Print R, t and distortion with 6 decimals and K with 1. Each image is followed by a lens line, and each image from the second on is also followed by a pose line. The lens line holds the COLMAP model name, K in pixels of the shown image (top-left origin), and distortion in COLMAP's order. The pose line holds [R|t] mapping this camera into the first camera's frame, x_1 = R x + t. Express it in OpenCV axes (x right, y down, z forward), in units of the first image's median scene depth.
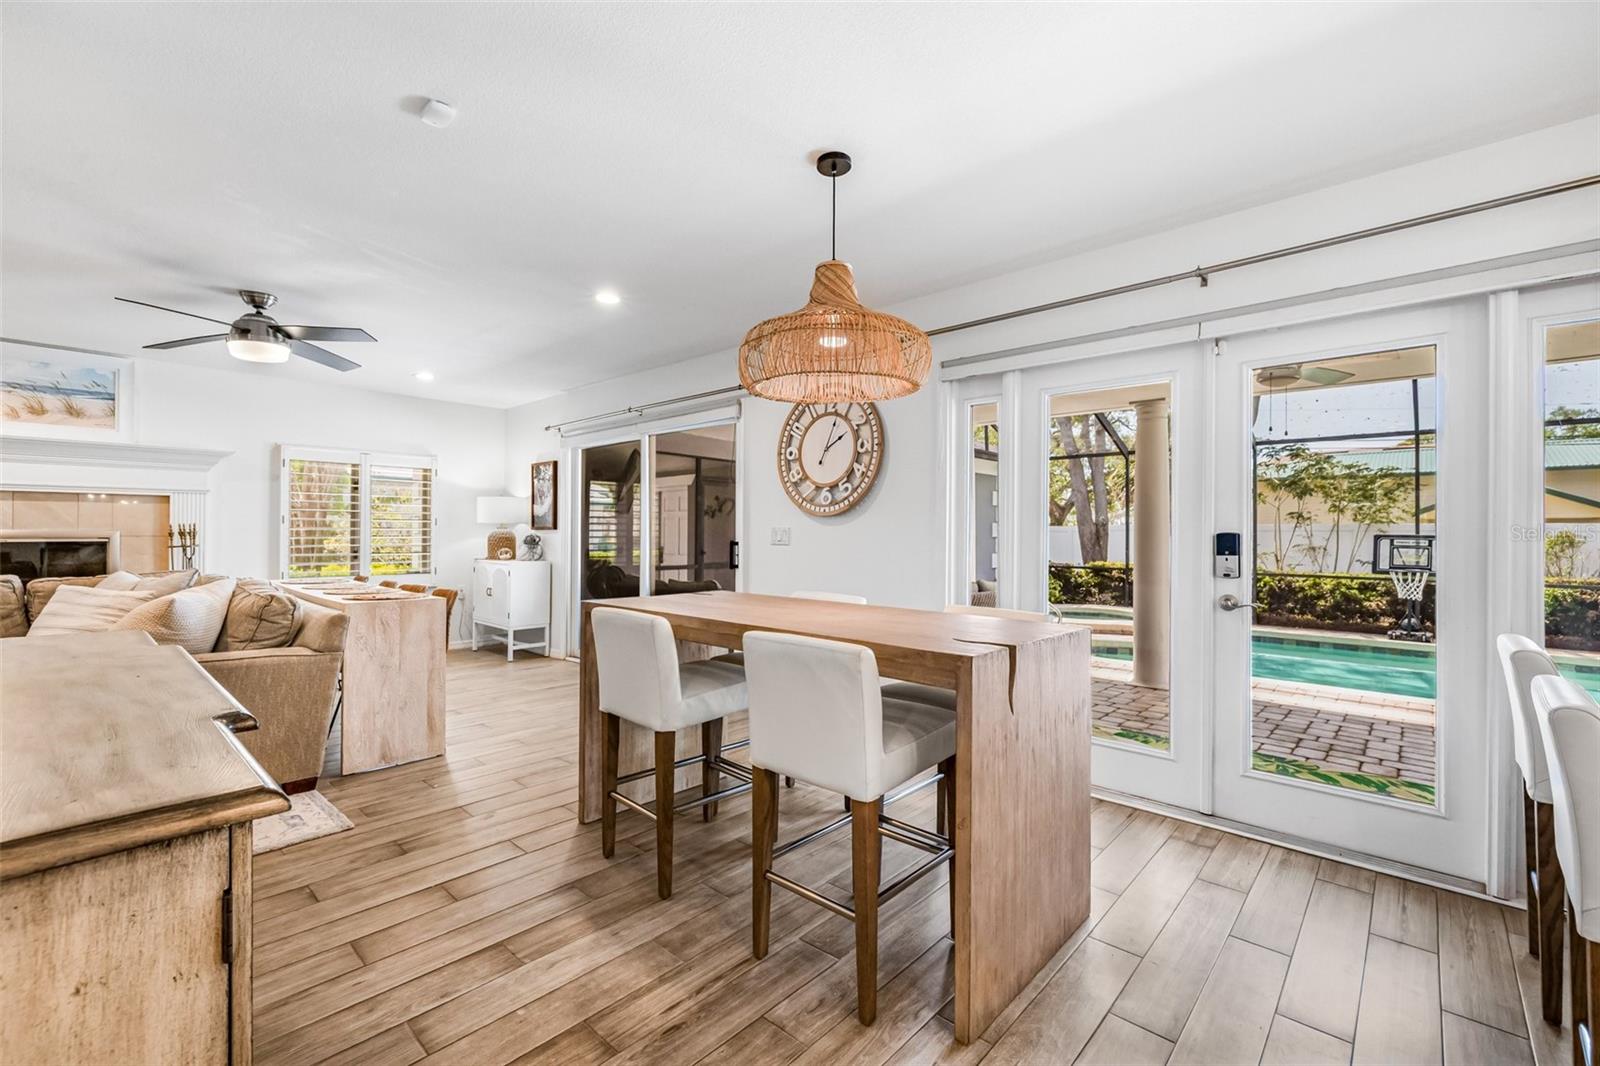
lens RADIAL K [[678.9, 0, 789.5], [0, 678.9, 531.5], [0, 0, 1]] dist [-0.000485, -0.000033]
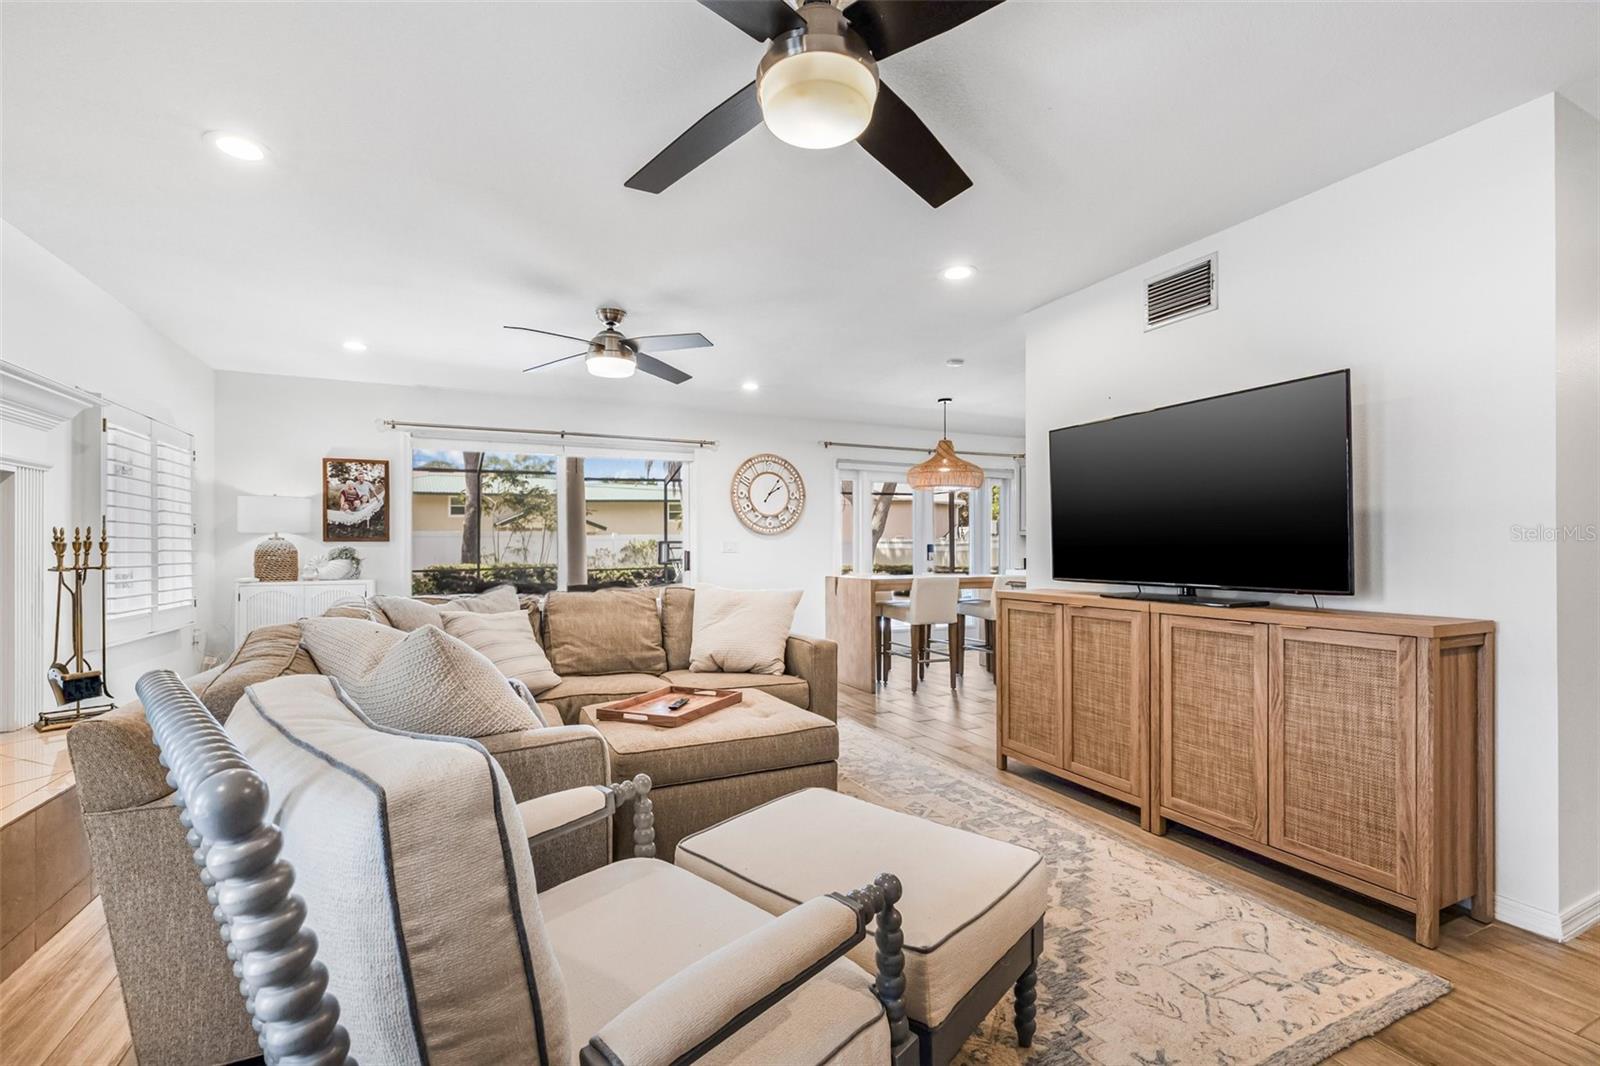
lens RADIAL K [[678.9, 0, 778.7], [0, 678.9, 545.3], [0, 0, 1]] dist [-0.000485, -0.000033]
pose [[0.387488, -0.002486, 0.921871, -1.322022], [-0.000819, 0.999995, 0.003041, -0.000685], [-0.921874, -0.001933, 0.387484, 0.303668]]
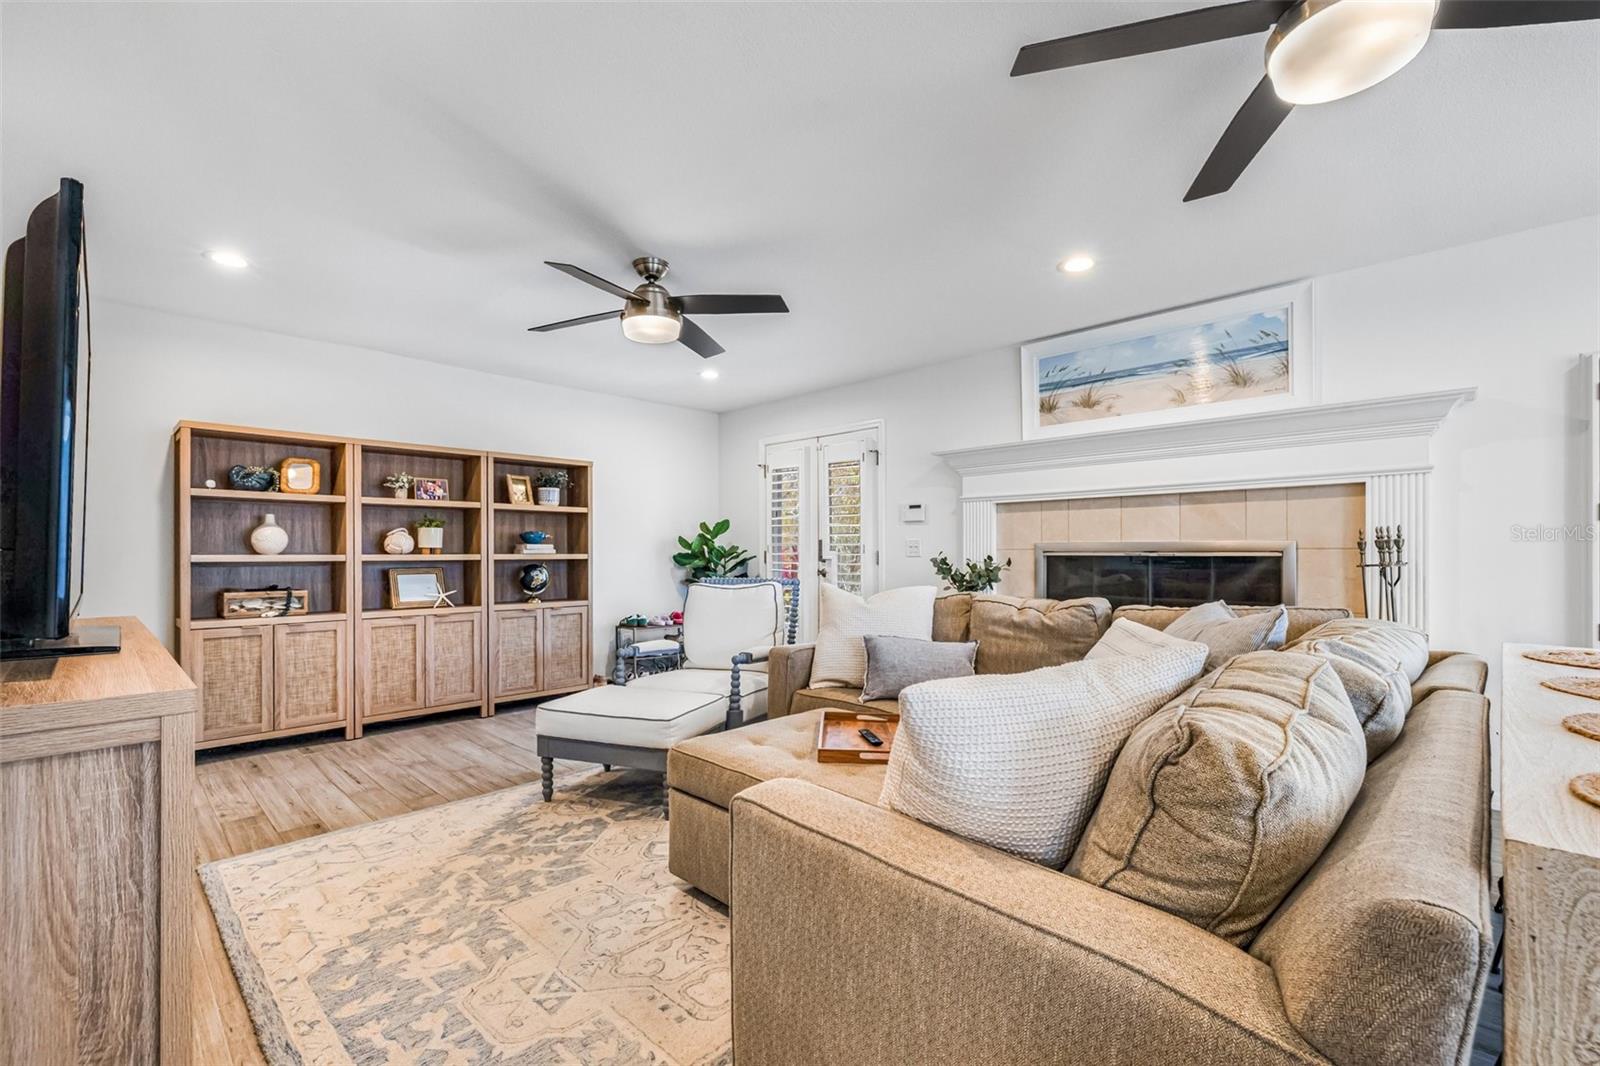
lens RADIAL K [[678.9, 0, 786.9], [0, 678.9, 550.3], [0, 0, 1]] dist [-0.000485, -0.000033]
pose [[-0.038185, -0.007026, -0.999246, -0.323187], [0.003489, 0.999968, -0.007164, 0.012912], [0.999265, -0.003760, -0.038159, 0.573306]]
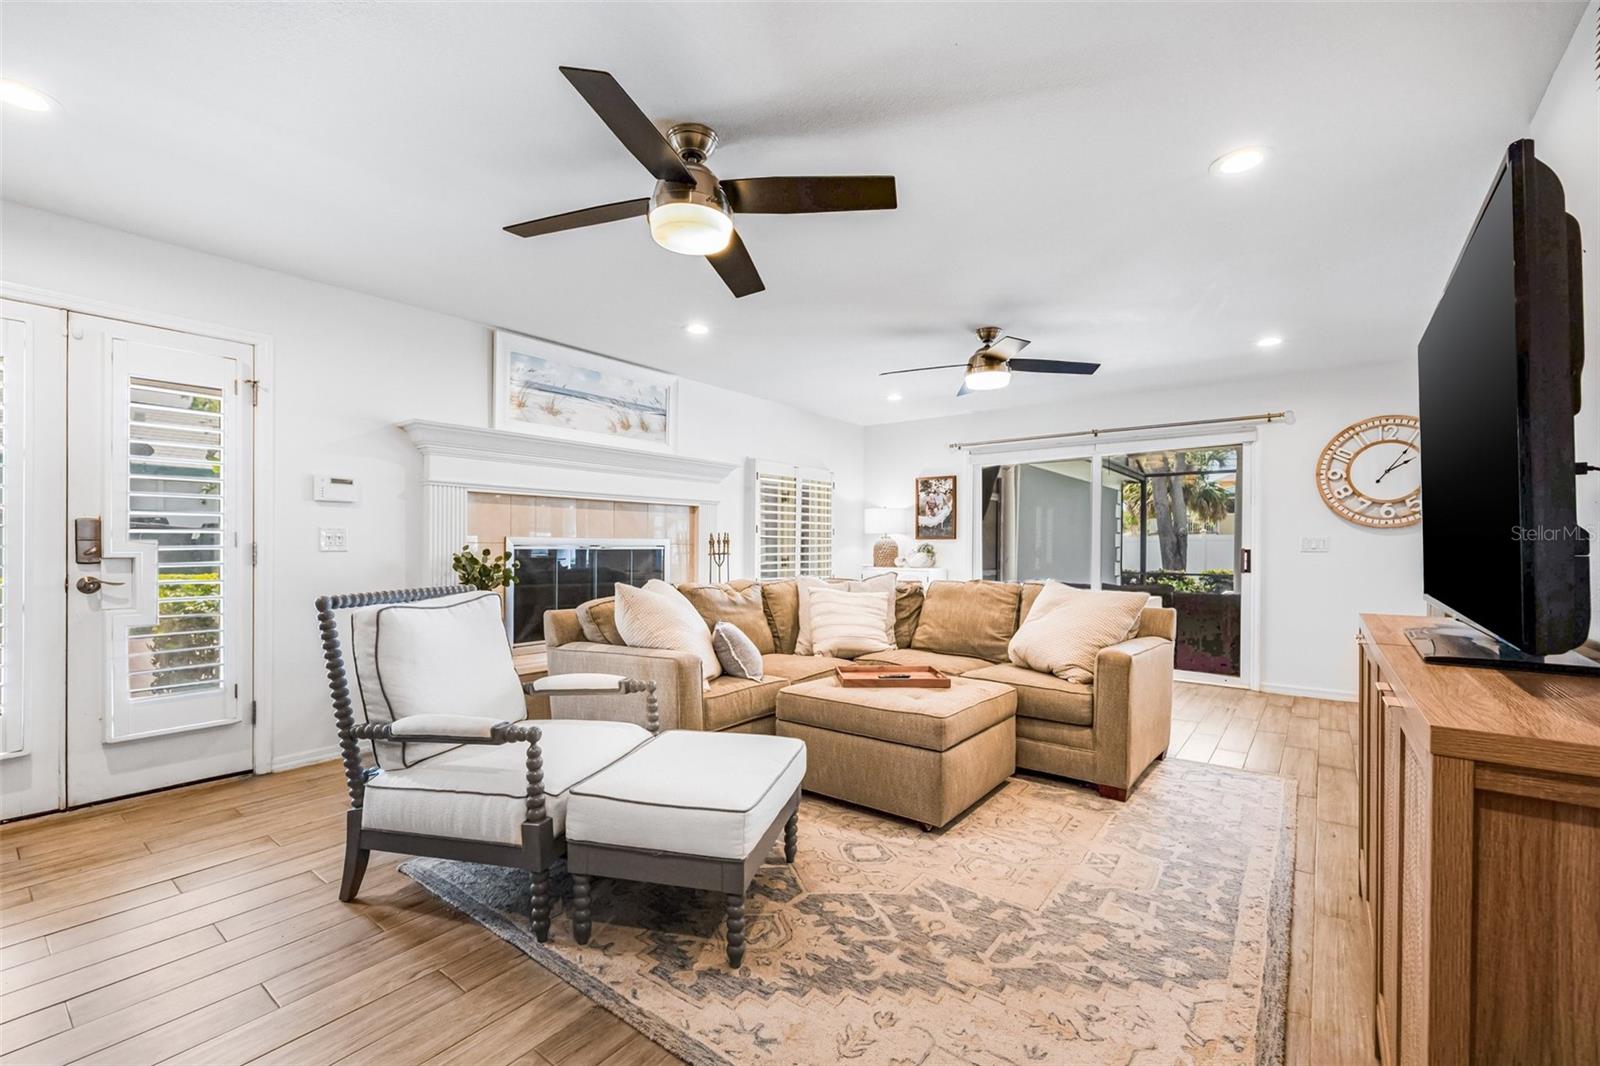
lens RADIAL K [[678.9, 0, 795.3], [0, 678.9, 553.2], [0, 0, 1]] dist [-0.000485, -0.000033]
pose [[0.996066, -0.000605, 0.088608, -0.976906], [-0.000822, 0.999871, 0.016068, 0.004062], [-0.088606, -0.016078, 0.995937, -0.083971]]
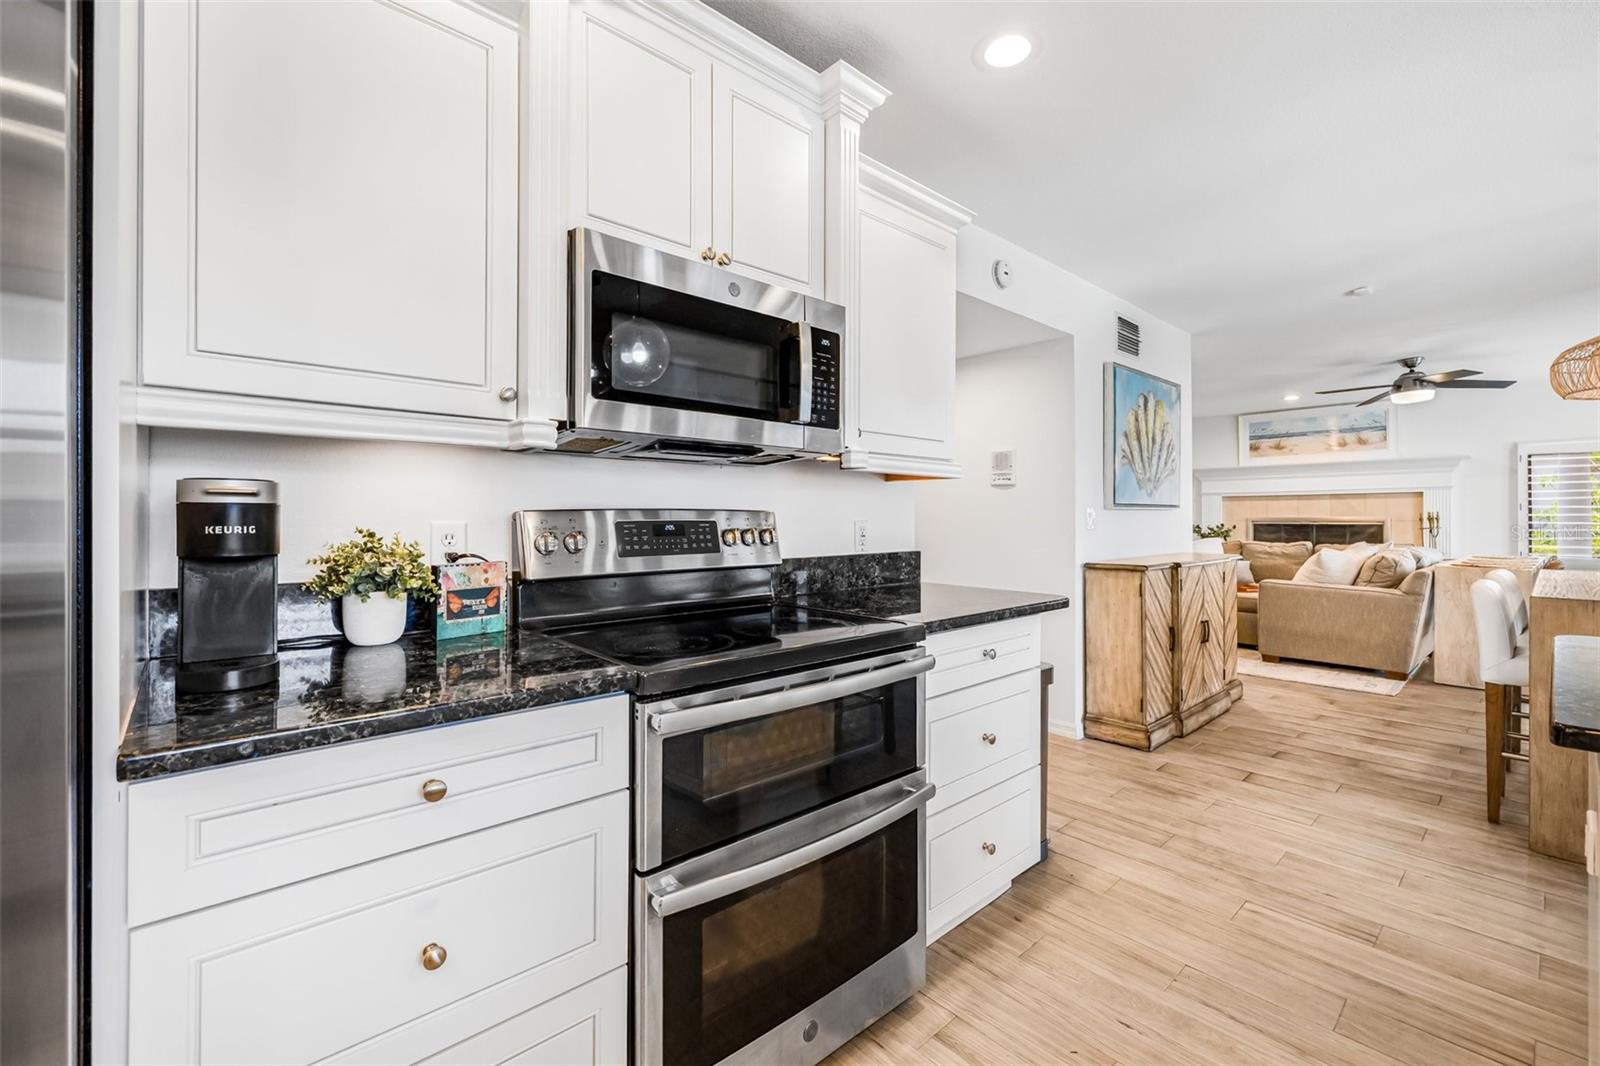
lens RADIAL K [[678.9, 0, 786.1], [0, 678.9, 515.4], [0, 0, 1]] dist [-0.000485, -0.000033]
pose [[-0.102059, -0.007812, -0.994748, 0.689861], [0.004261, 0.999957, -0.008290, 0.002066], [0.994769, -0.005085, -0.102021, -0.180995]]
